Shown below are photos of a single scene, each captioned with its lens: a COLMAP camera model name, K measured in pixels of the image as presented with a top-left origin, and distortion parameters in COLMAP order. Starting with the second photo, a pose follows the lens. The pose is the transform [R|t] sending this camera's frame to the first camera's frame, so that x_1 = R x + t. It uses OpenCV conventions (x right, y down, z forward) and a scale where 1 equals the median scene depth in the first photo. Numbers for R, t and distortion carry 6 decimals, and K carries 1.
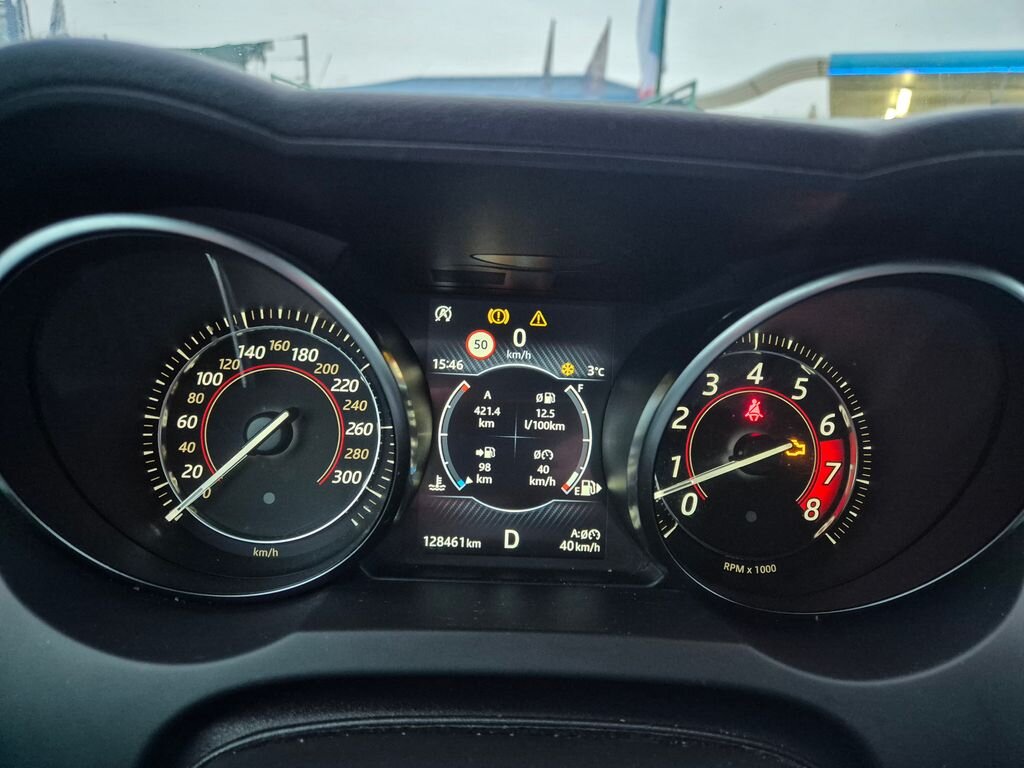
lens RADIAL K [[677.7, 0, 517.4], [0, 677.7, 387.4], [0, 0, 1]] dist [0.049383, -0.036042]
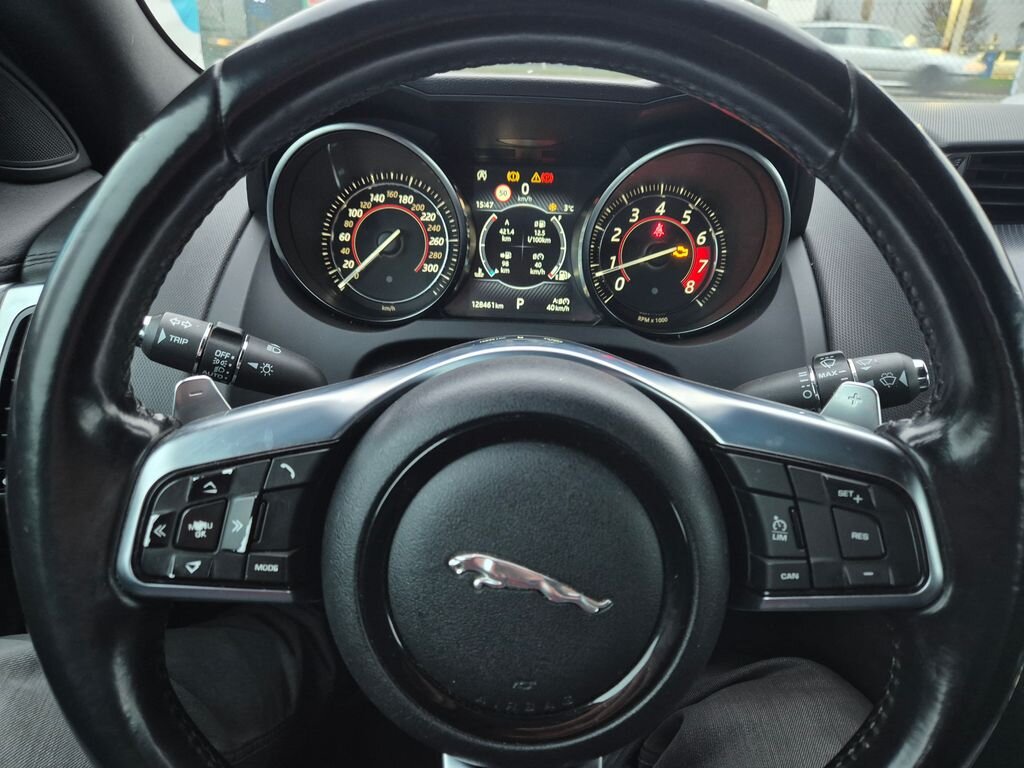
lens RADIAL K [[677.7, 0, 501.7], [0, 677.7, 381.4], [0, 0, 1]] dist [0.049383, -0.036042]
pose [[0.997501, 0.008922, -0.070093, 0.070808], [0.000681, 0.990737, 0.135794, 0.182663], [0.070656, -0.135502, 0.988254, -0.818789]]
